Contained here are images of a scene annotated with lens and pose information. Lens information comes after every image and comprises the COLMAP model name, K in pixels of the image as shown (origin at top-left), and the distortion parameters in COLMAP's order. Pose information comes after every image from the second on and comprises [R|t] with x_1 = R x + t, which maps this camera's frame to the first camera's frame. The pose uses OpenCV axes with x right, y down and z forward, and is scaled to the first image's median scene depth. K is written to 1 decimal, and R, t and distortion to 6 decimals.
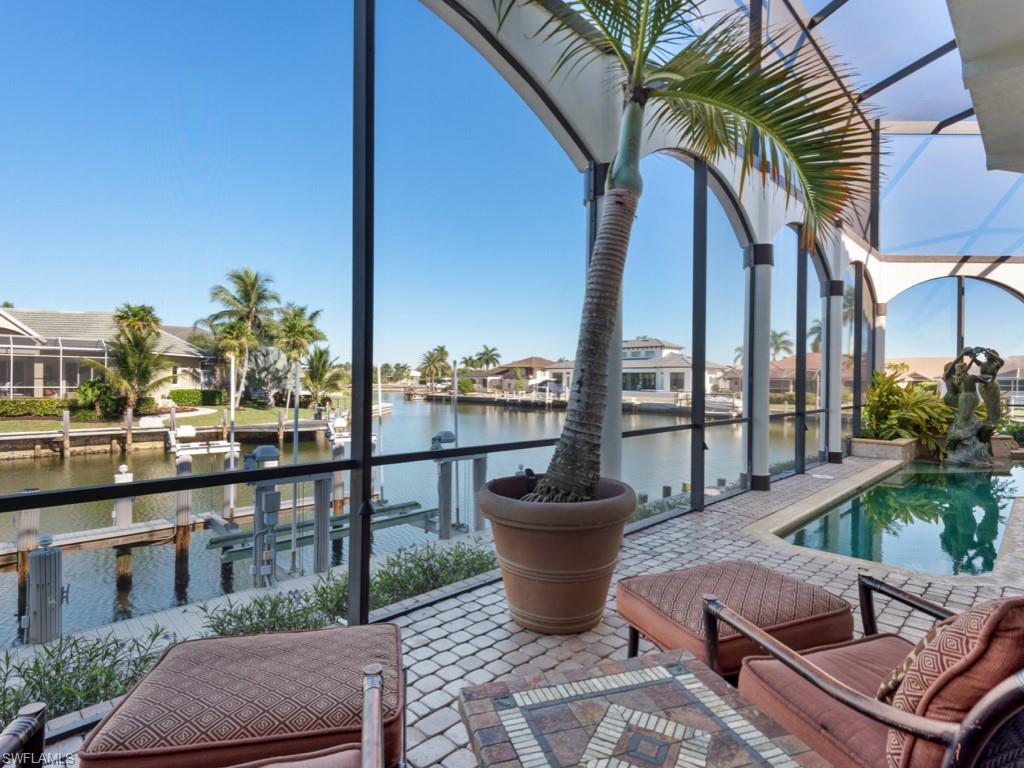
lens RADIAL K [[515.3, 0, 512.0], [0, 515.3, 384.0], [0, 0, 1]] dist [0.001194, -0.000119]
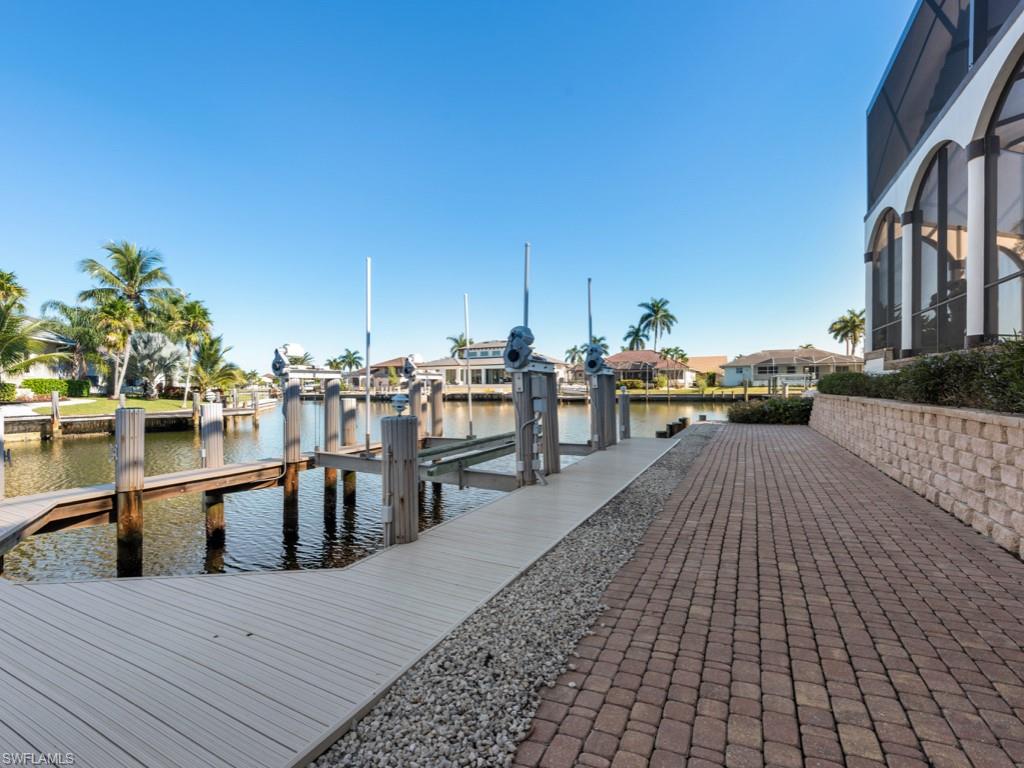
lens RADIAL K [[453.5, 0, 512.0], [0, 453.5, 384.0], [0, 0, 1]] dist [0.000668, -0.000296]
pose [[0.951806, -0.021202, 0.305967, -0.124054], [0.022221, 0.999753, 0.000152, 0.036722], [-0.305895, 0.006654, 0.952042, 0.045298]]
